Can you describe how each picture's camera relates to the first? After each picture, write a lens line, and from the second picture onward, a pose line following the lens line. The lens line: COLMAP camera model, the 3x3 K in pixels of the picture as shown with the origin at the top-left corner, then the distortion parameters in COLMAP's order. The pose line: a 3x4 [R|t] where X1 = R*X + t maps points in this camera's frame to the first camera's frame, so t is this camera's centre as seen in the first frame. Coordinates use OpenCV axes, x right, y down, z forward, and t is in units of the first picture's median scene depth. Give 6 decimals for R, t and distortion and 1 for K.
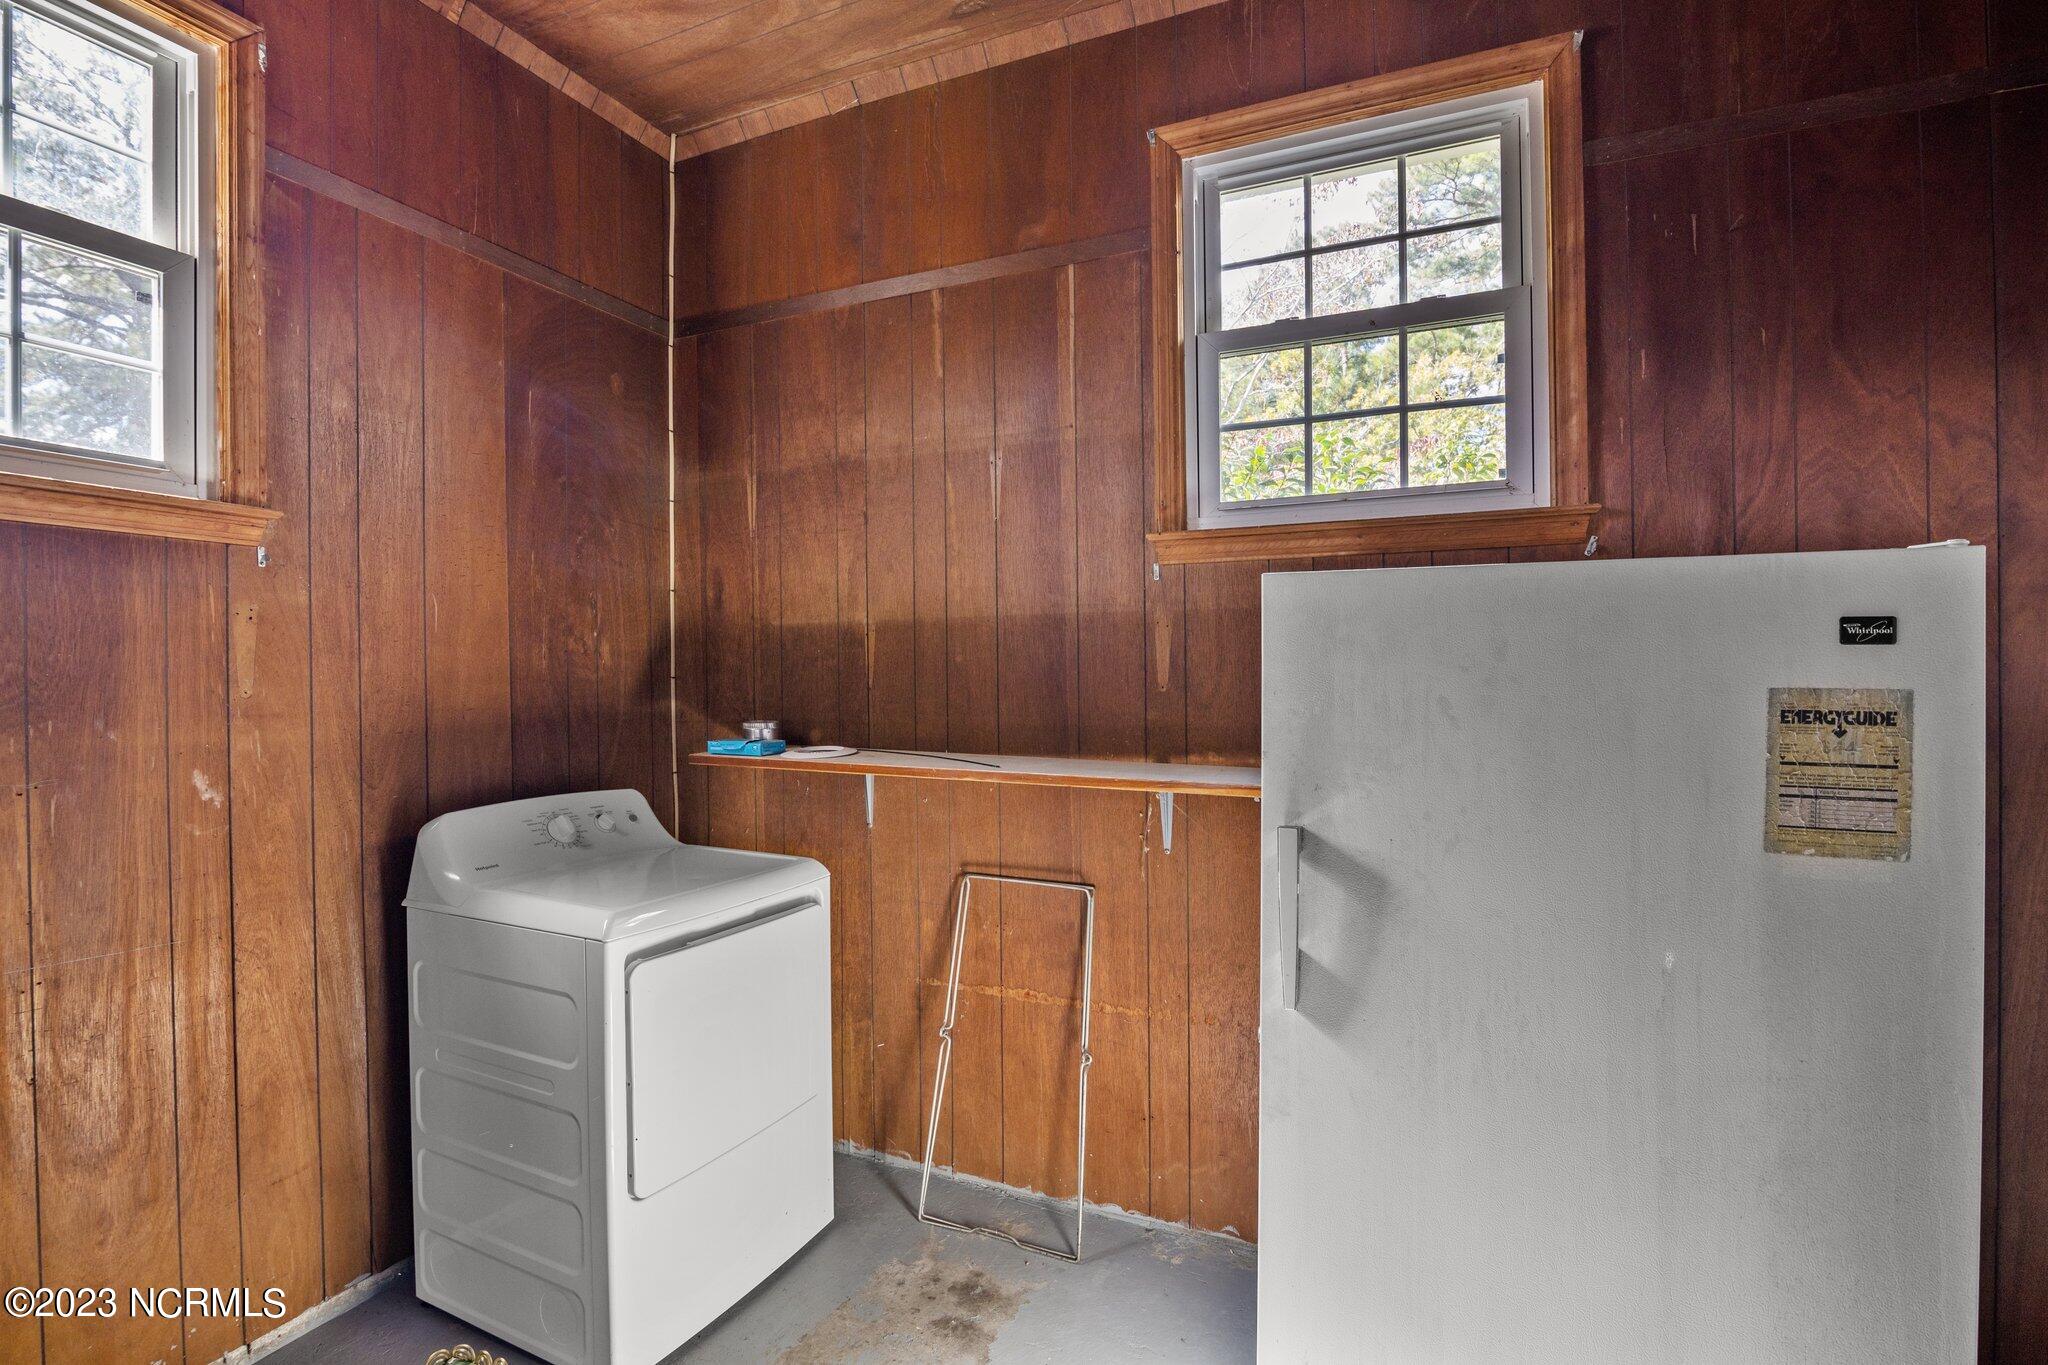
lens RADIAL K [[946.4, 0, 1031.7], [0, 946.4, 683.6], [0, 0, 1]] dist [-0.011898, 0.000564]
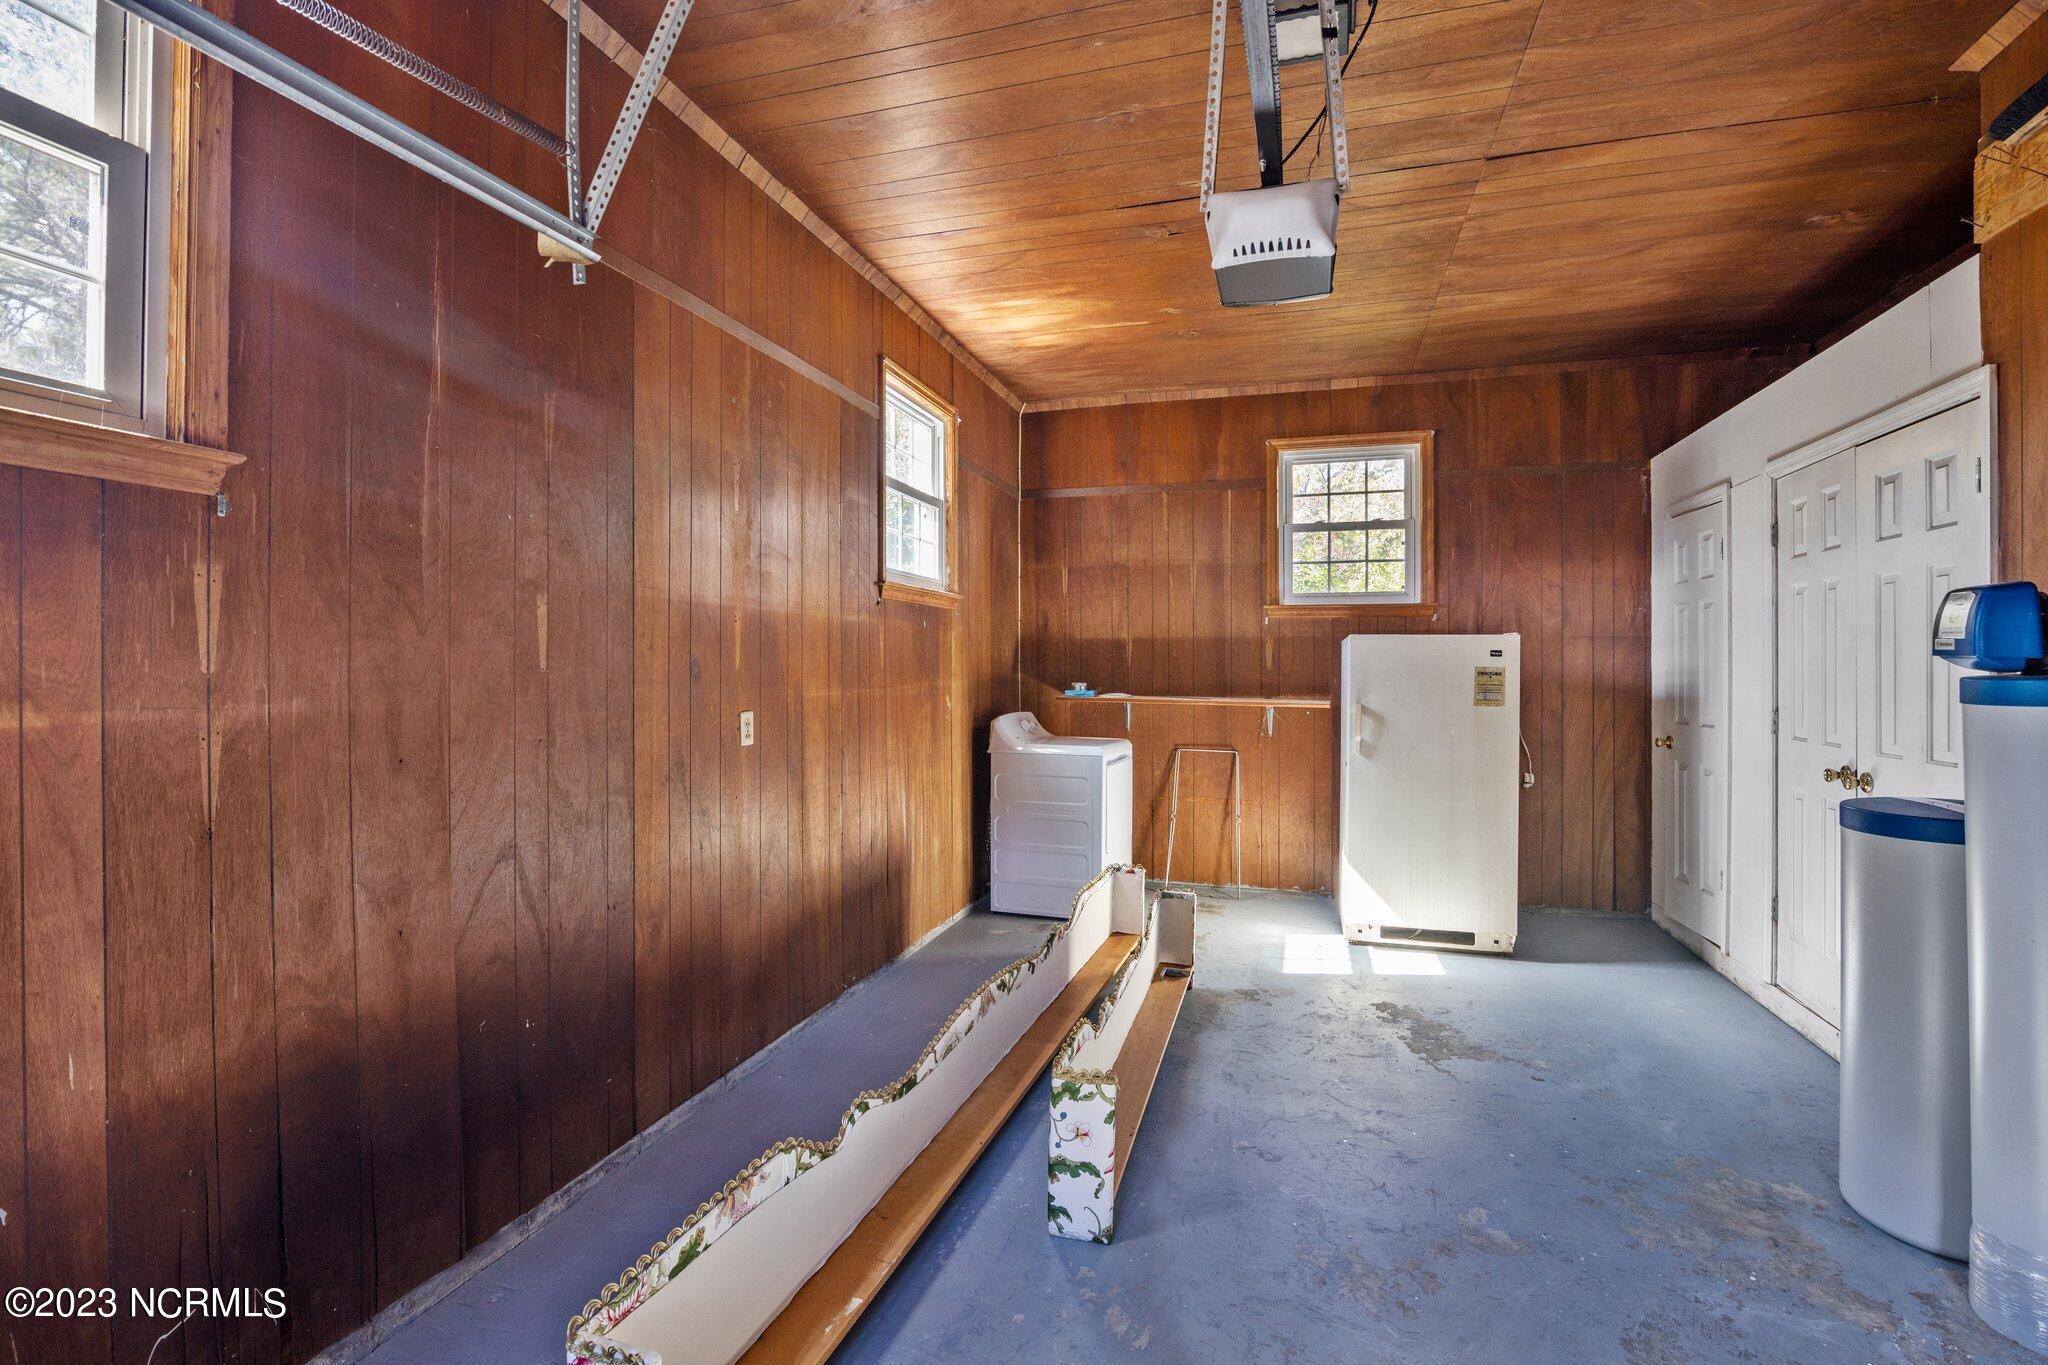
lens RADIAL K [[946.4, 0, 1016.9], [0, 946.4, 672.6], [0, 0, 1]] dist [-0.011898, 0.000564]
pose [[0.992117, 0.010560, 0.124871, -0.819713], [-0.010170, 0.999941, -0.003760, 0.031630], [-0.124903, 0.002460, 0.992166, -1.352589]]
